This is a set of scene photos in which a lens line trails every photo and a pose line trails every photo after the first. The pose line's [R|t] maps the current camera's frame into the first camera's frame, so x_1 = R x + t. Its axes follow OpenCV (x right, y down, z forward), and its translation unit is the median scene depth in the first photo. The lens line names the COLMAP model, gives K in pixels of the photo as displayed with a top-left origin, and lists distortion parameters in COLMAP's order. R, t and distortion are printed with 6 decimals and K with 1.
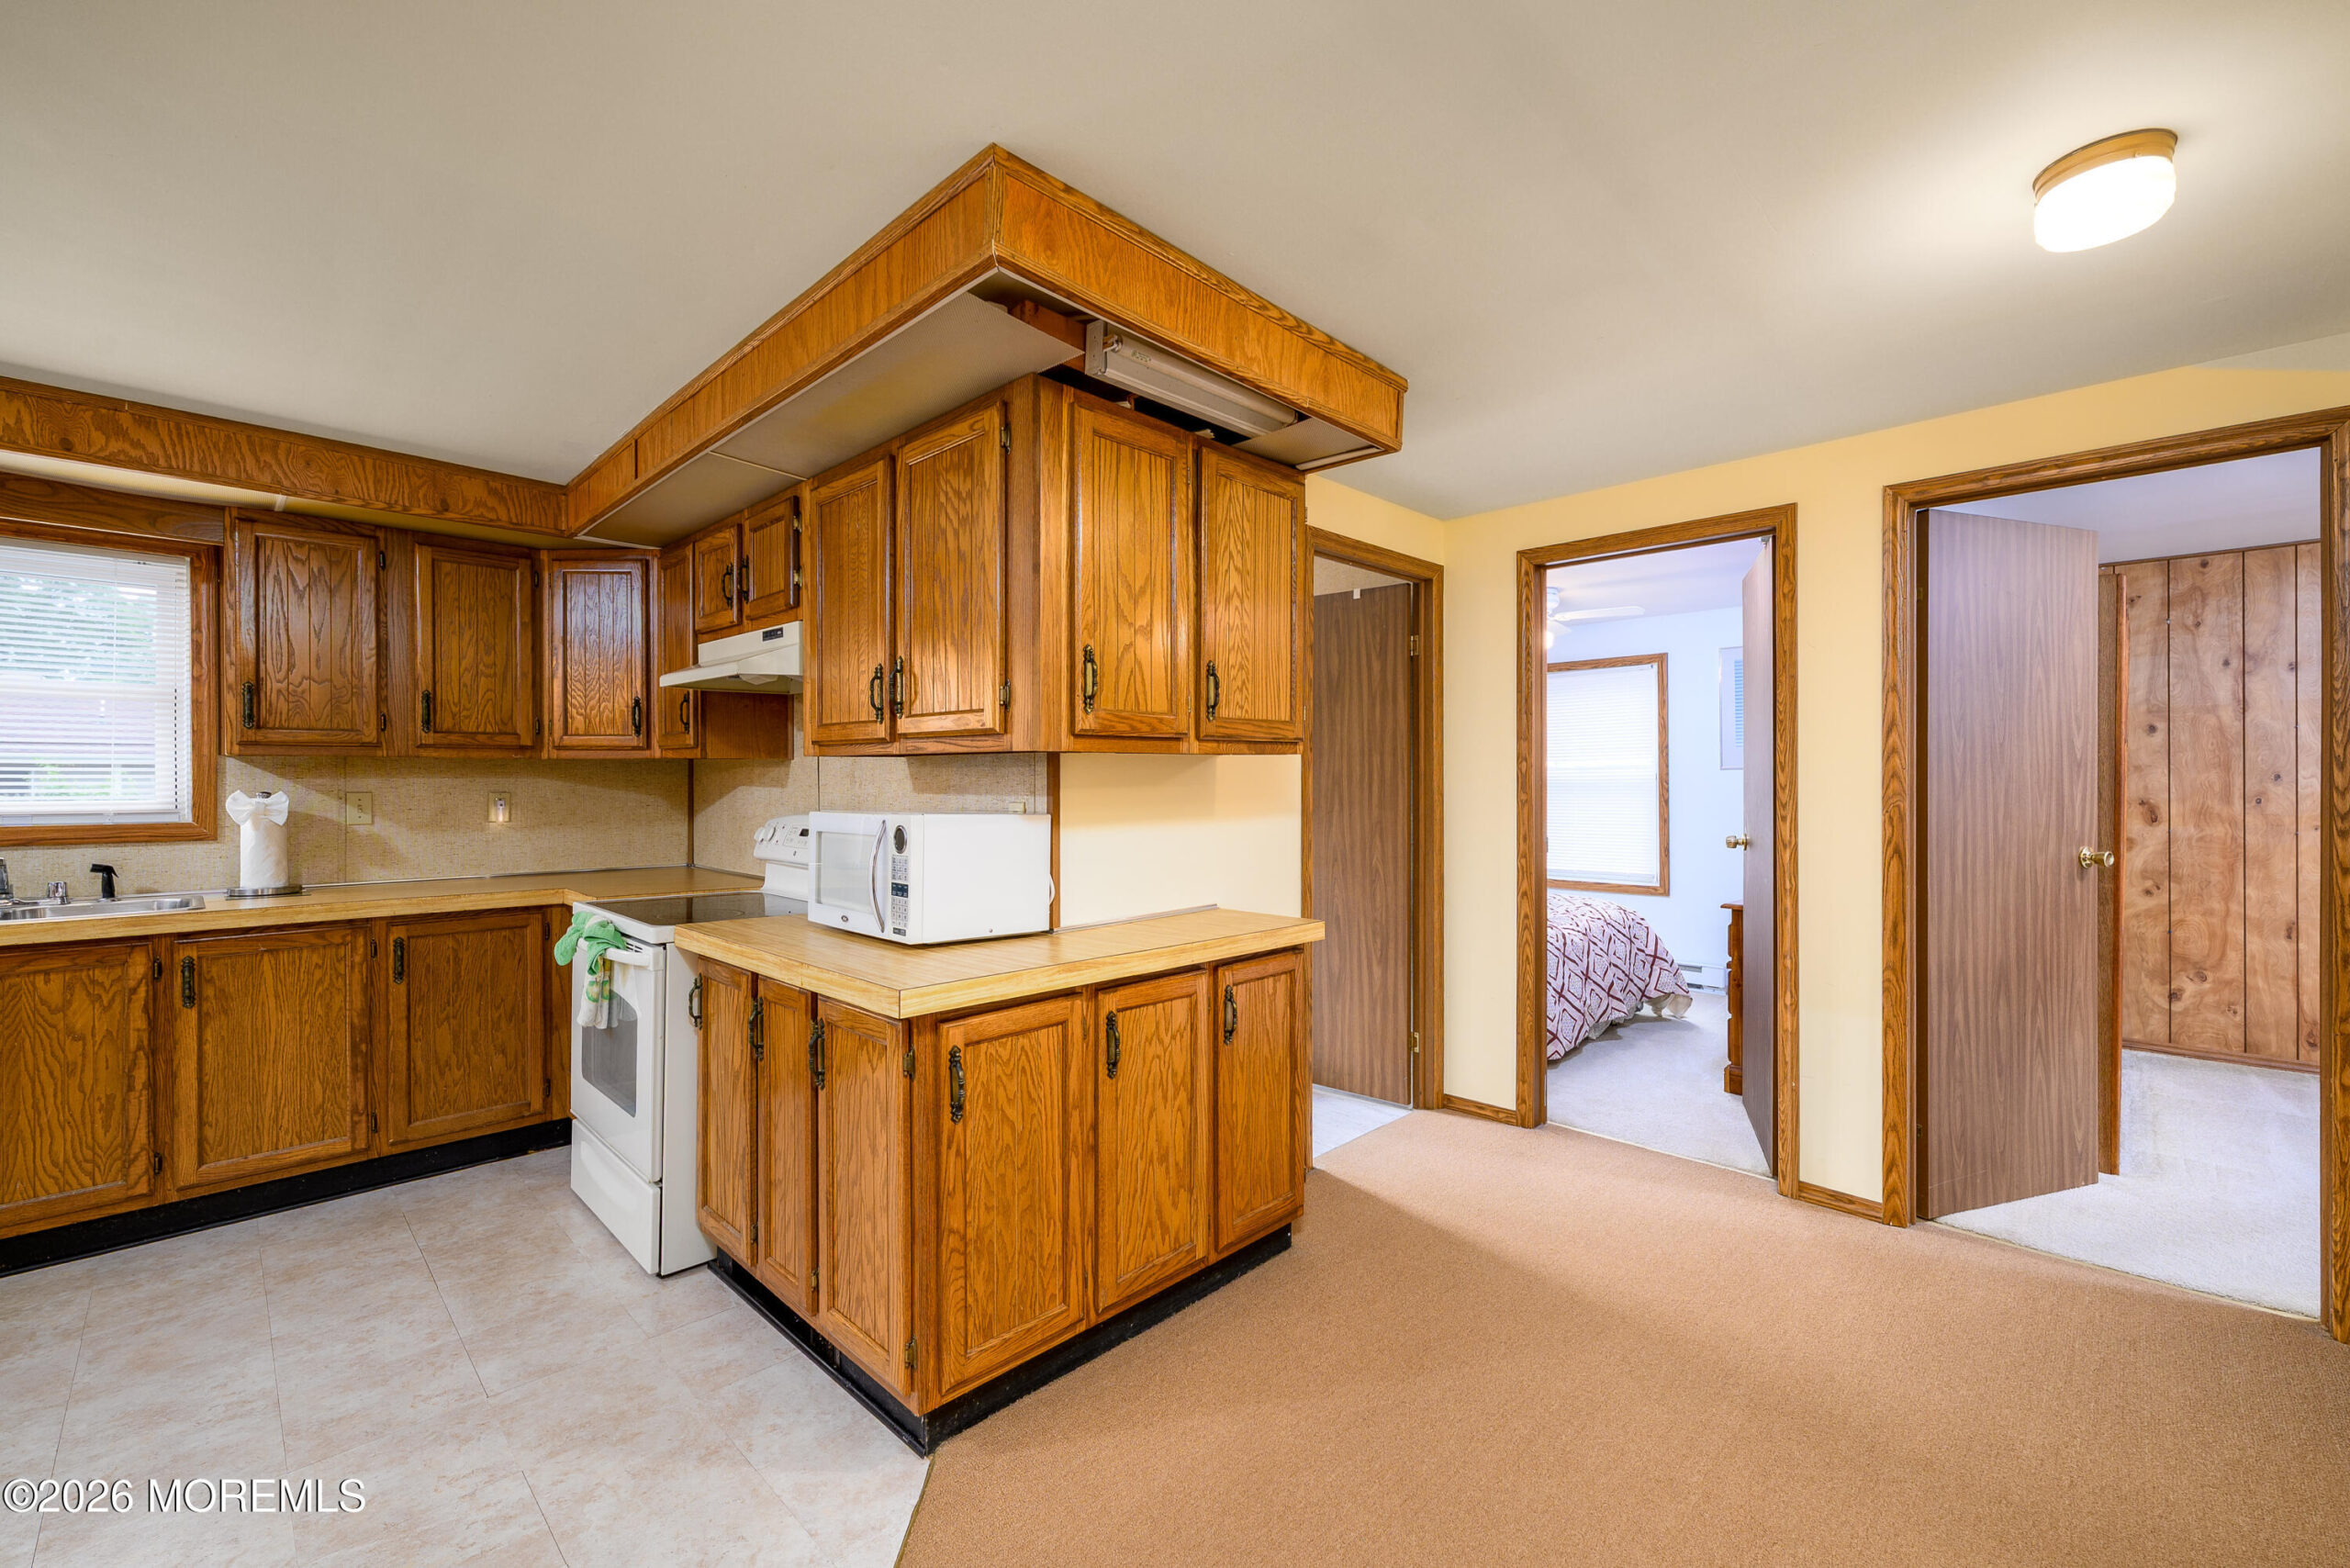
lens RADIAL K [[957.3, 0, 1183.7], [0, 957.3, 777.0], [0, 0, 1]] dist [-0.002177, -0.000007]
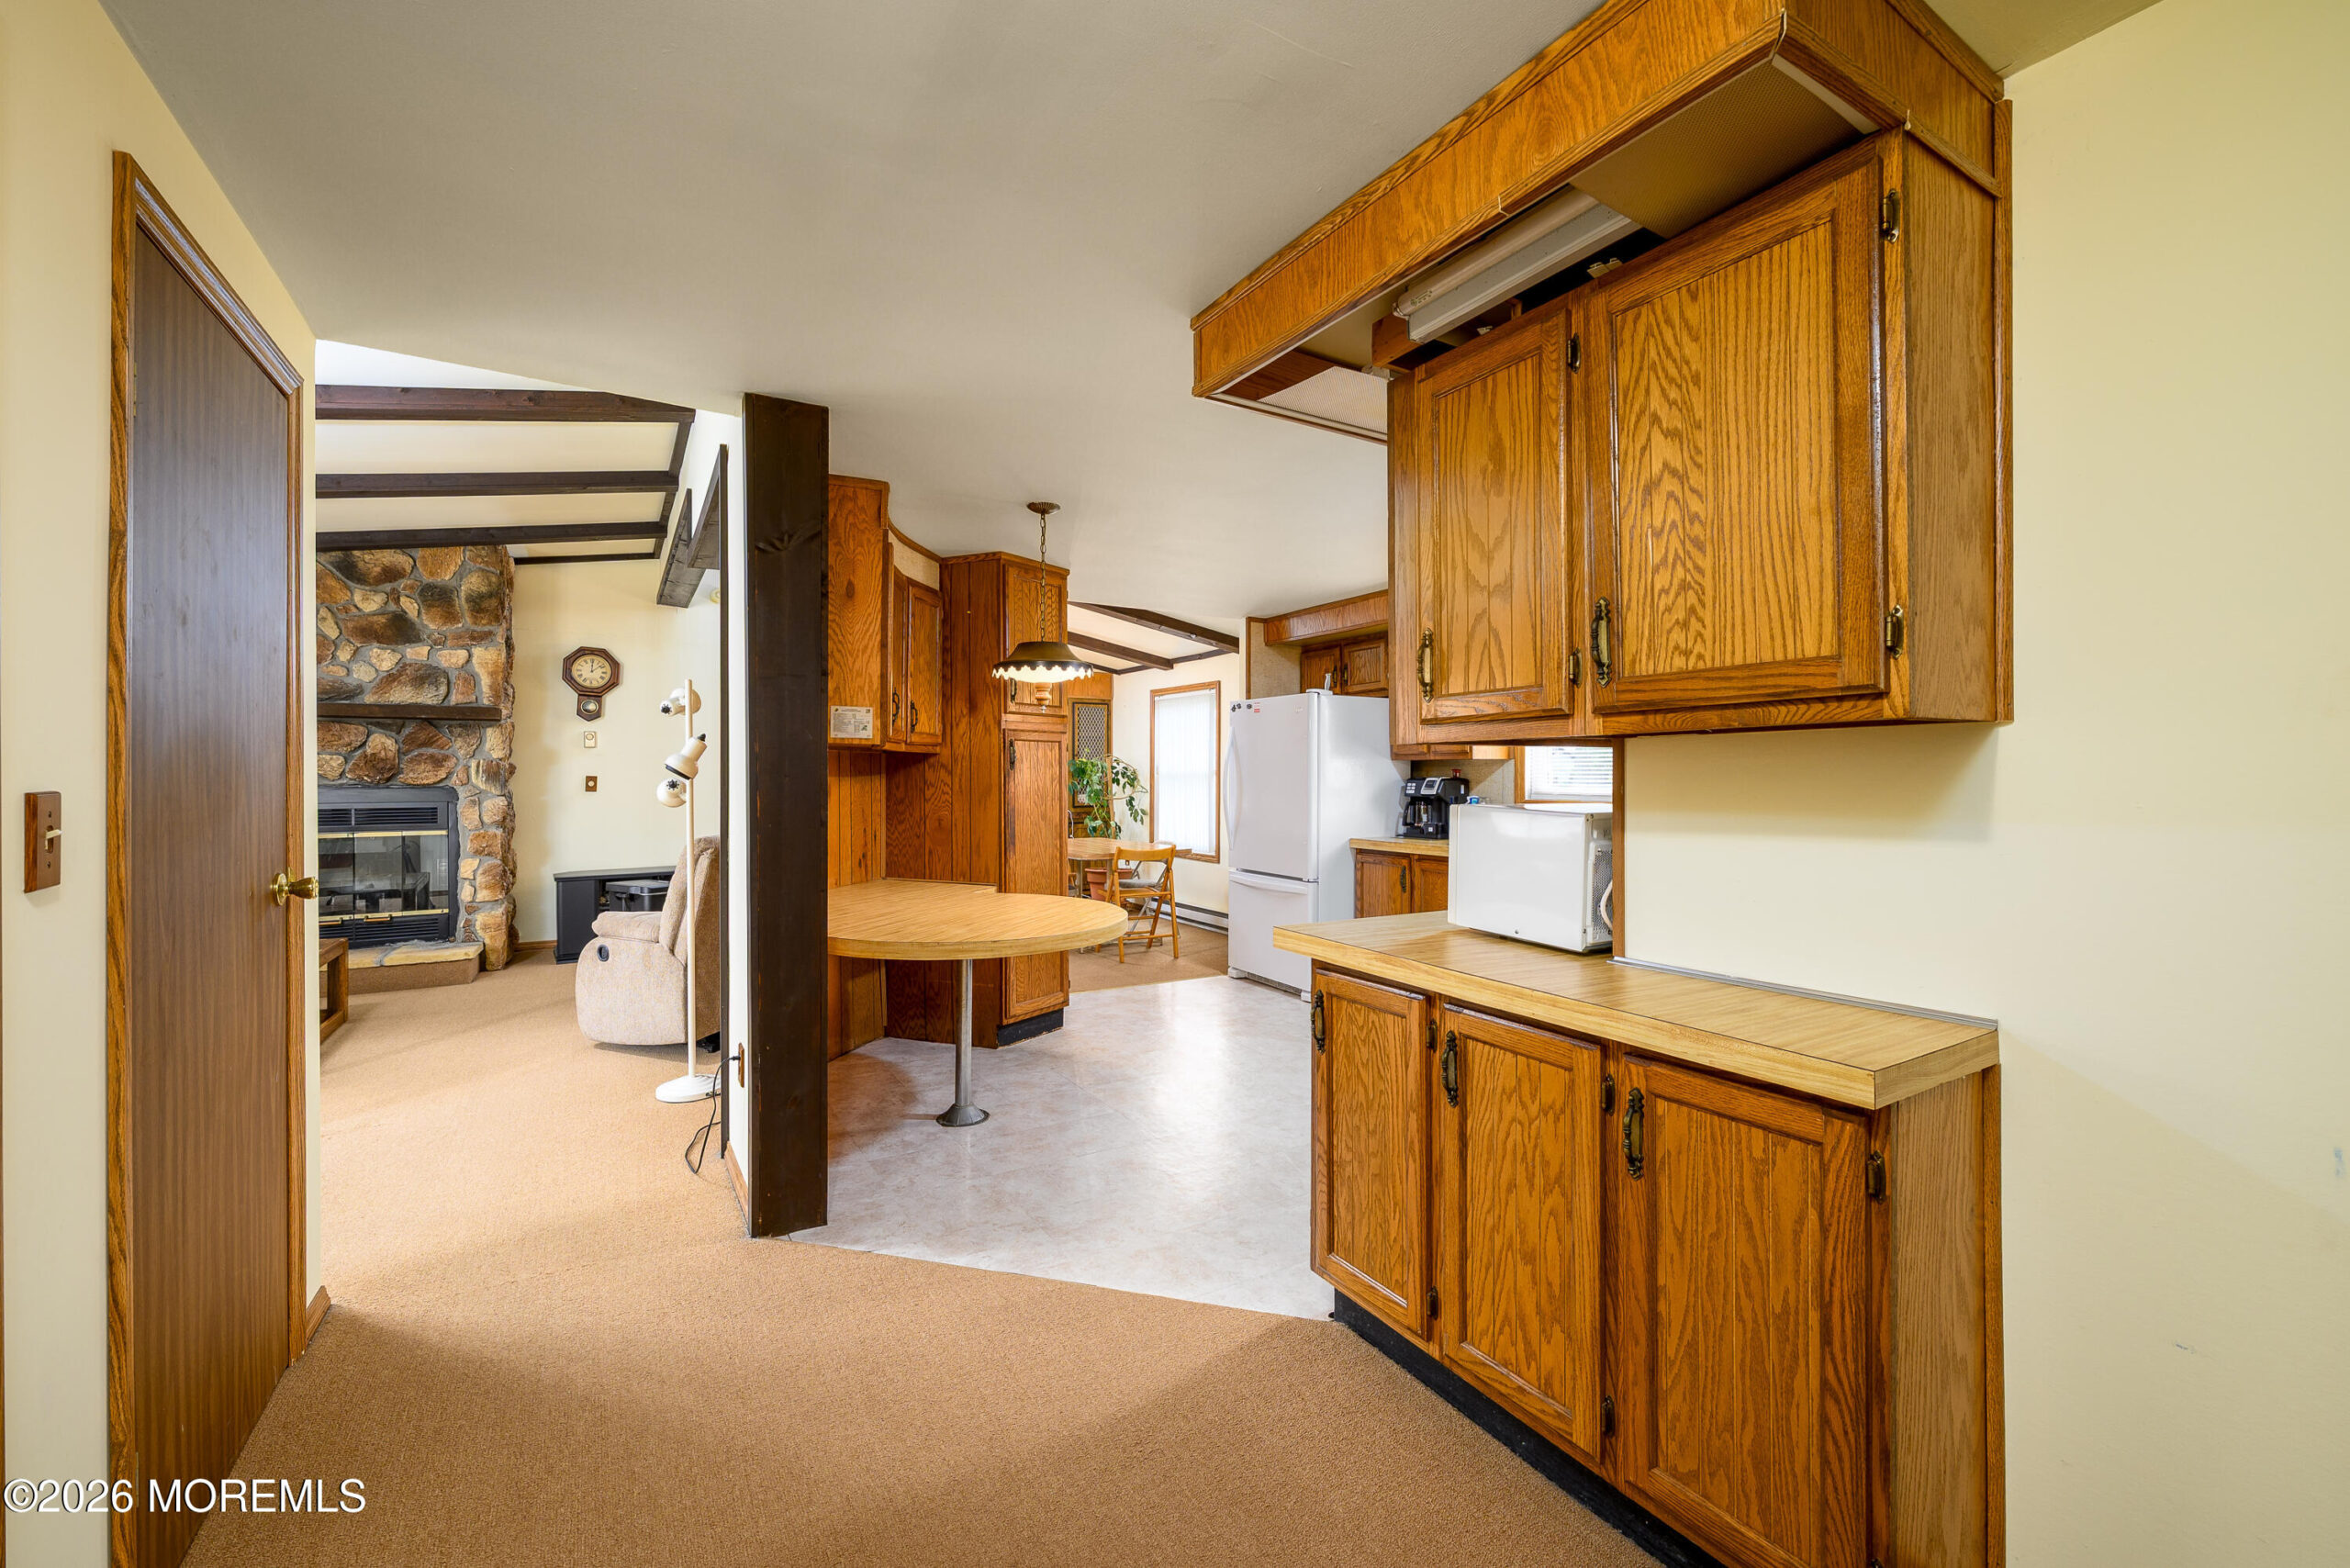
lens RADIAL K [[957.3, 0, 1183.7], [0, 957.3, 777.0], [0, 0, 1]] dist [-0.002177, -0.000007]
pose [[-0.254271, 0.001501, -0.967132, 0.644799], [0.003060, 0.999995, 0.000748, 0.004293], [0.967128, -0.002770, -0.254275, 0.745276]]
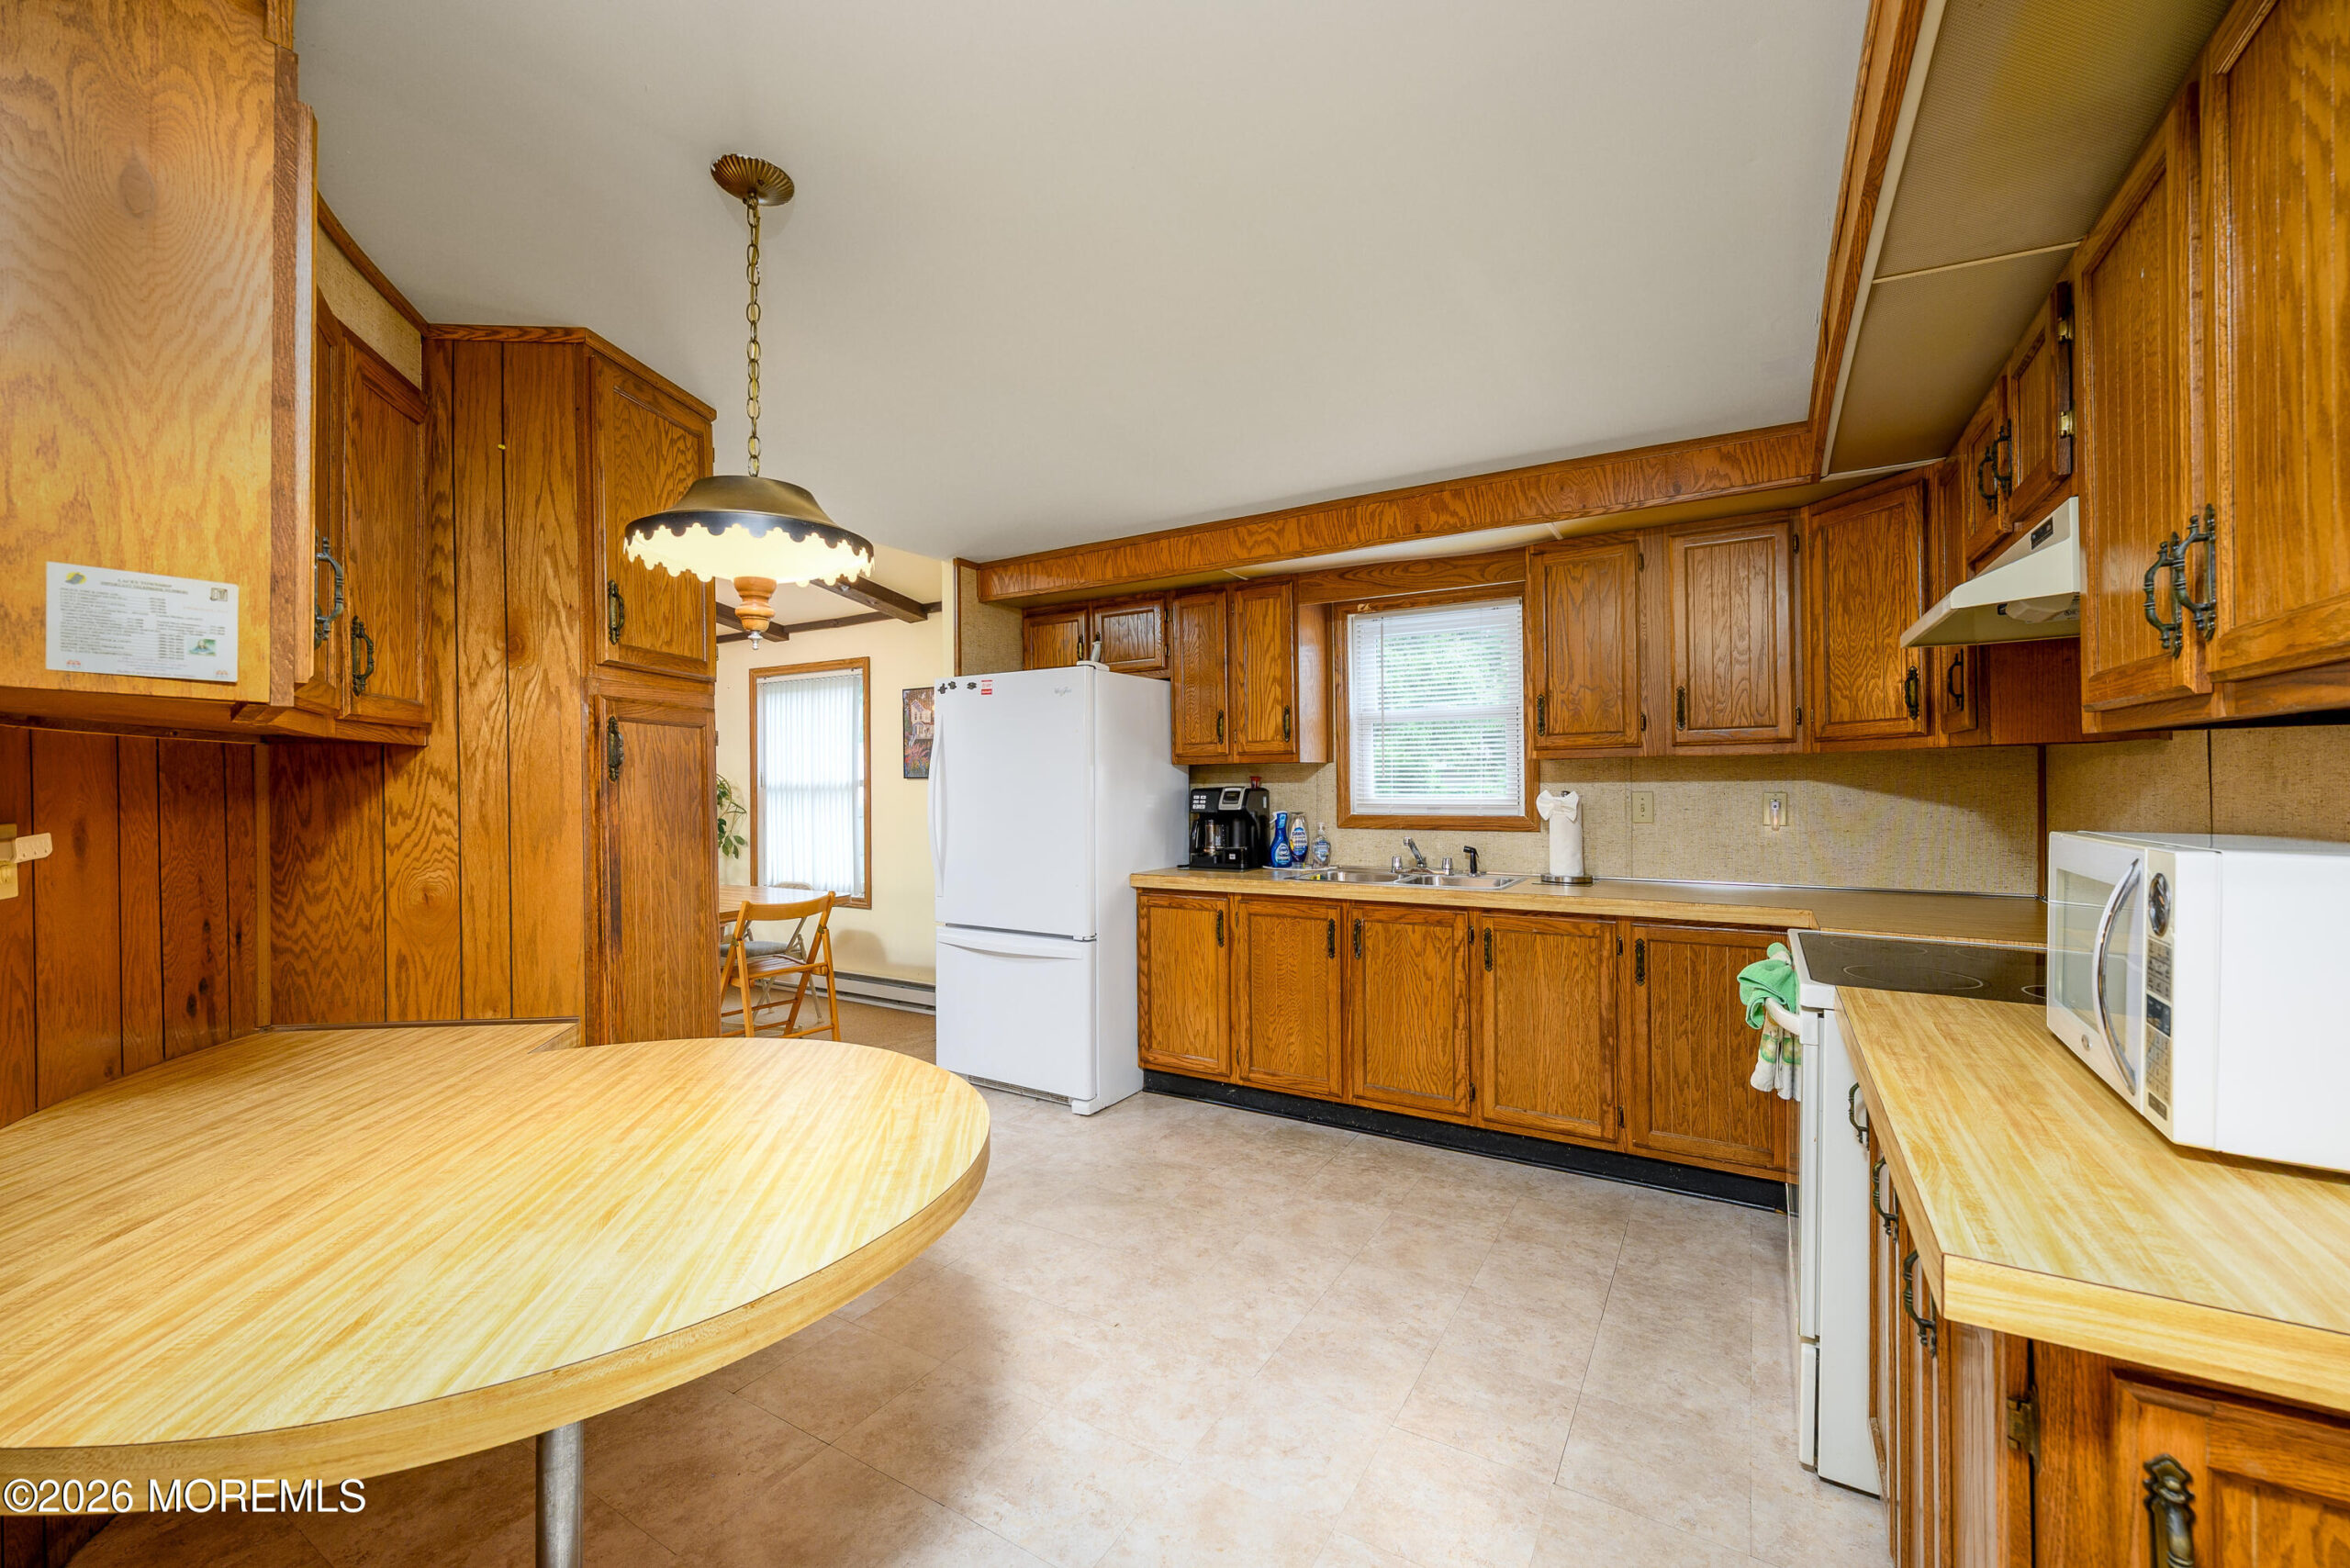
lens RADIAL K [[944.0, 0, 1180.2], [0, 944.0, 785.5], [0, 0, 1]] dist [-0.001246, 0.000146]
pose [[0.222352, -0.000981, -0.974966, 0.028247], [0.011955, 0.999927, 0.001720, 0.001821], [0.974893, -0.012038, 0.222347, 0.341384]]
